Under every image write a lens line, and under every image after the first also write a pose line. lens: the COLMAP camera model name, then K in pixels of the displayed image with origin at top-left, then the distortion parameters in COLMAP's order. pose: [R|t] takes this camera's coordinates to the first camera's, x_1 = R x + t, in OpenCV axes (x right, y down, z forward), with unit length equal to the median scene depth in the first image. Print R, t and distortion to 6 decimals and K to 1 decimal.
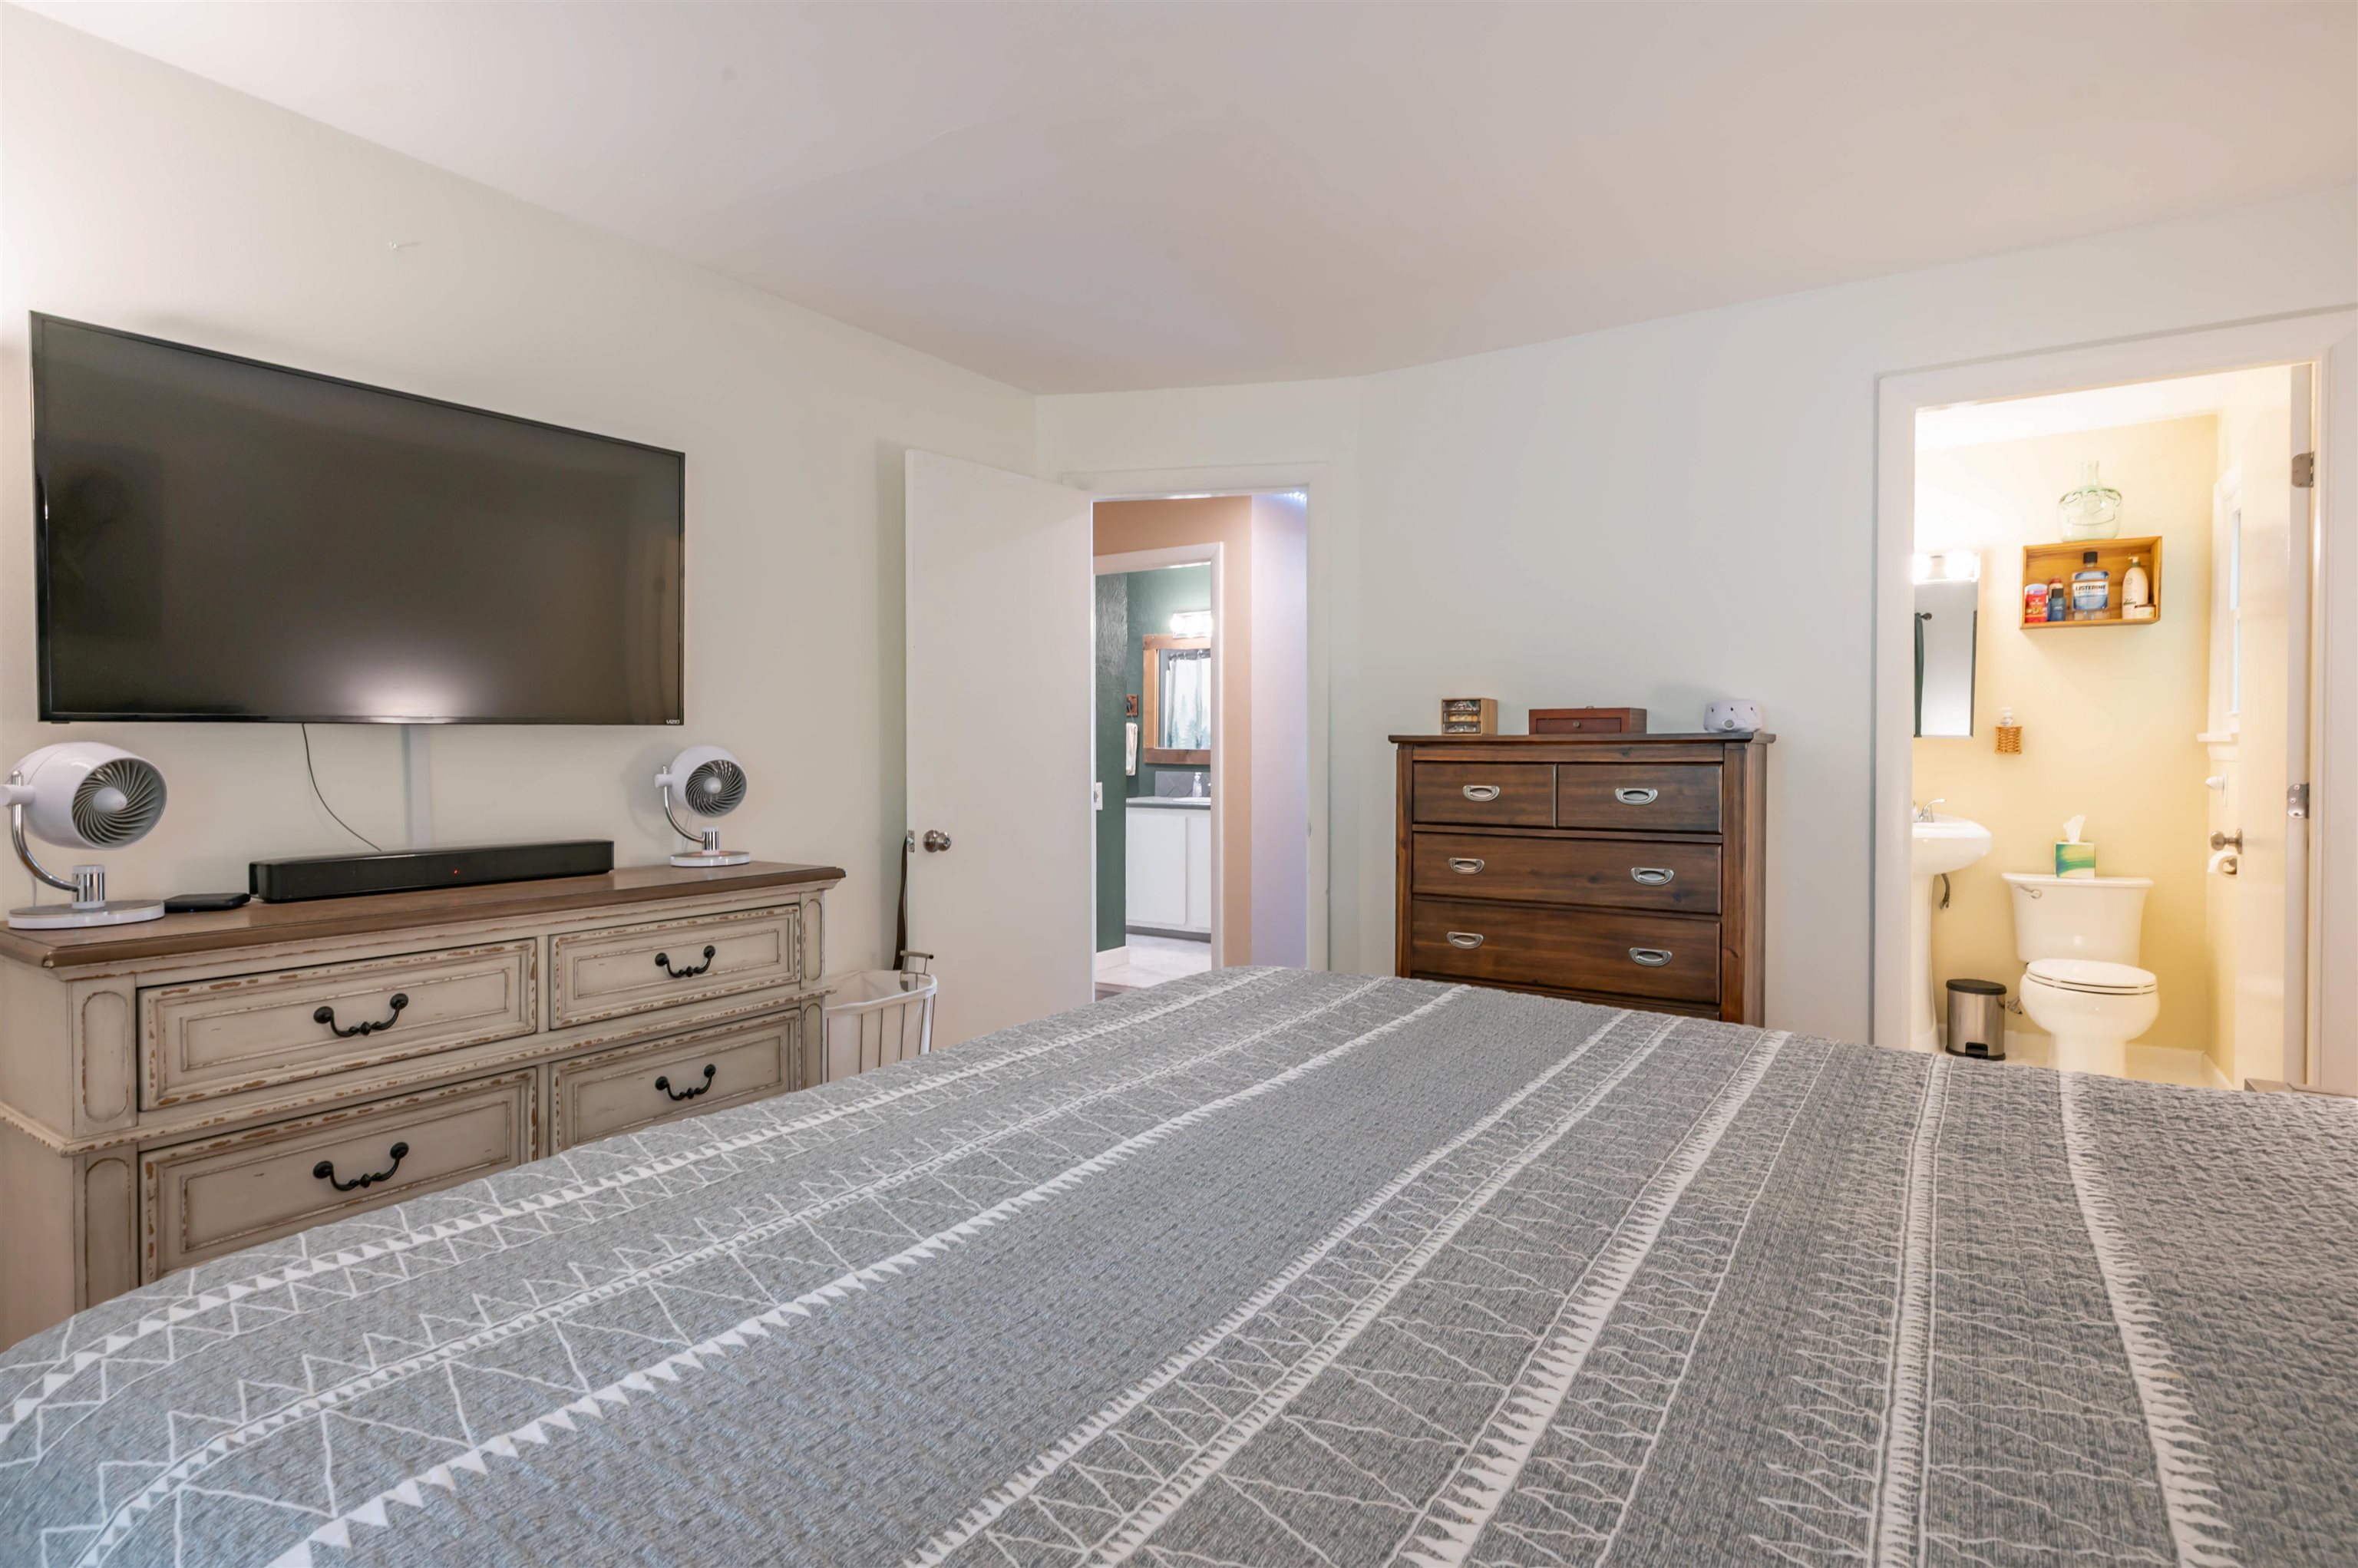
lens RADIAL K [[1130.1, 0, 1175.3], [0, 1130.1, 751.2], [0, 0, 1]] dist [0.000668, 0.000376]
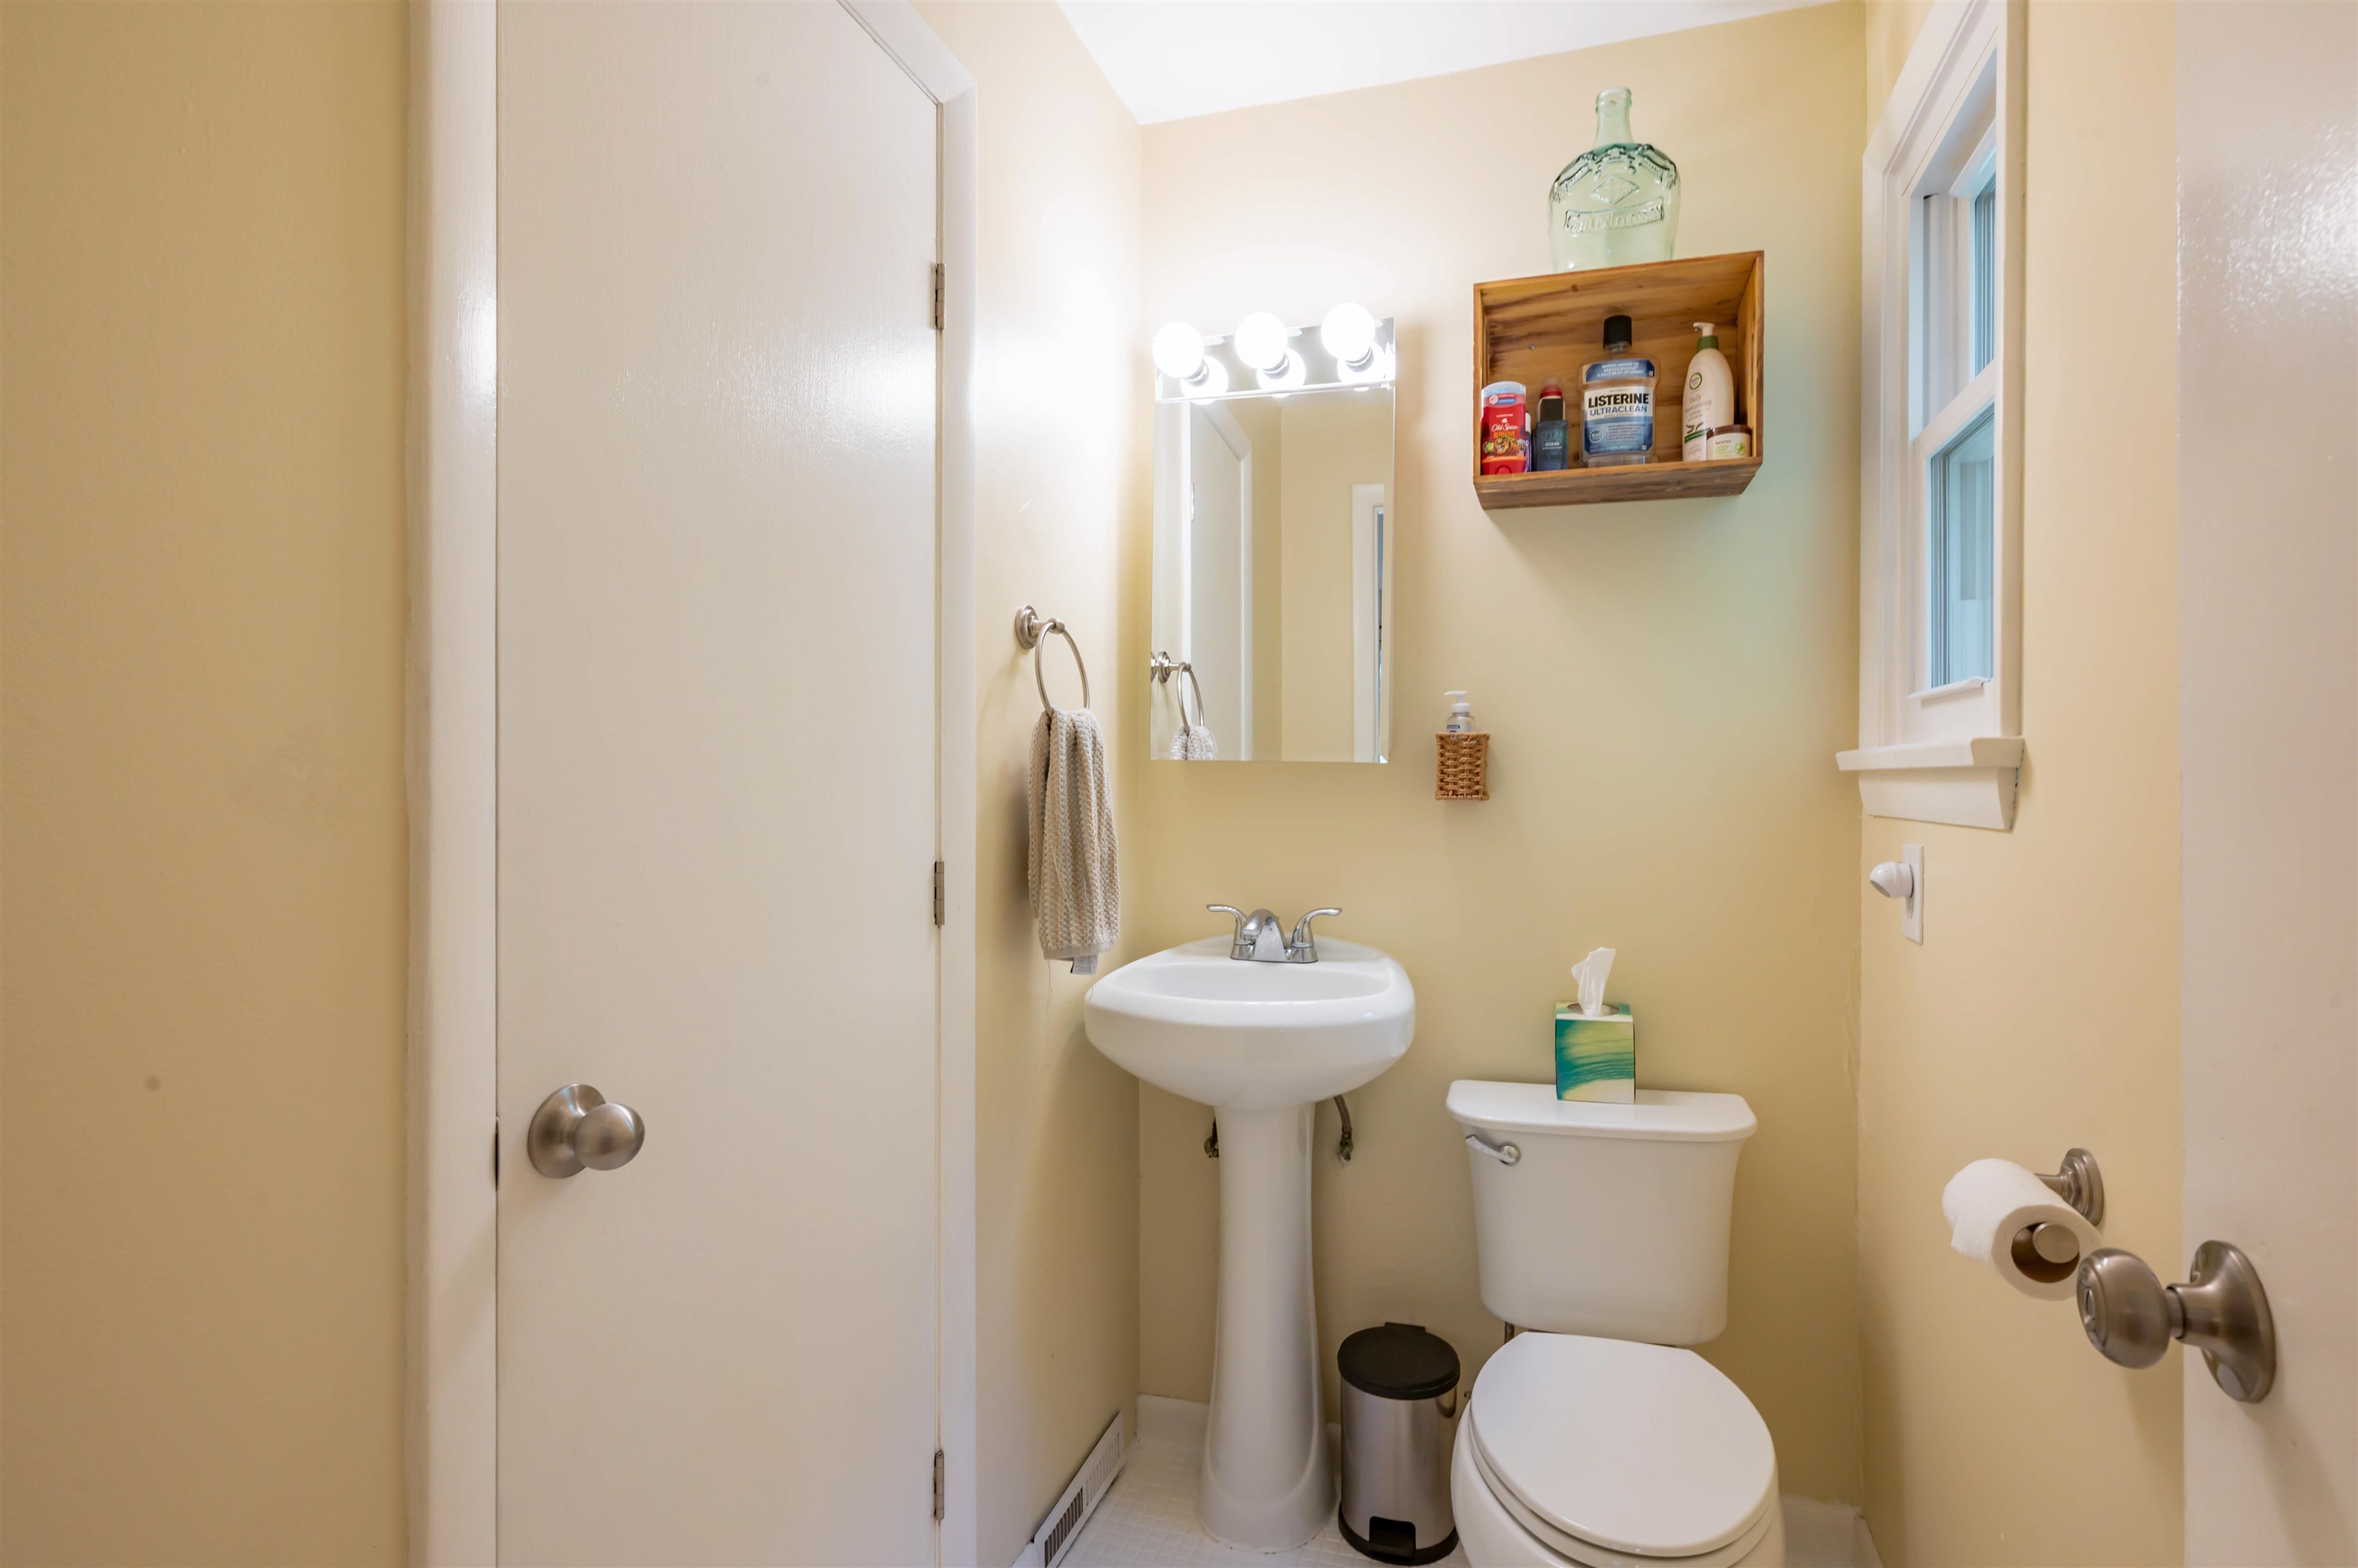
lens RADIAL K [[1183.1, 0, 1180.5], [0, 1183.1, 762.8], [0, 0, 1]] dist [-0.003414, -0.000090]
pose [[0.959917, 0.001680, 0.280278, 0.533143], [0.003301, 0.999845, -0.017299, -0.004609], [-0.280263, 0.017530, 0.959763, 0.630319]]
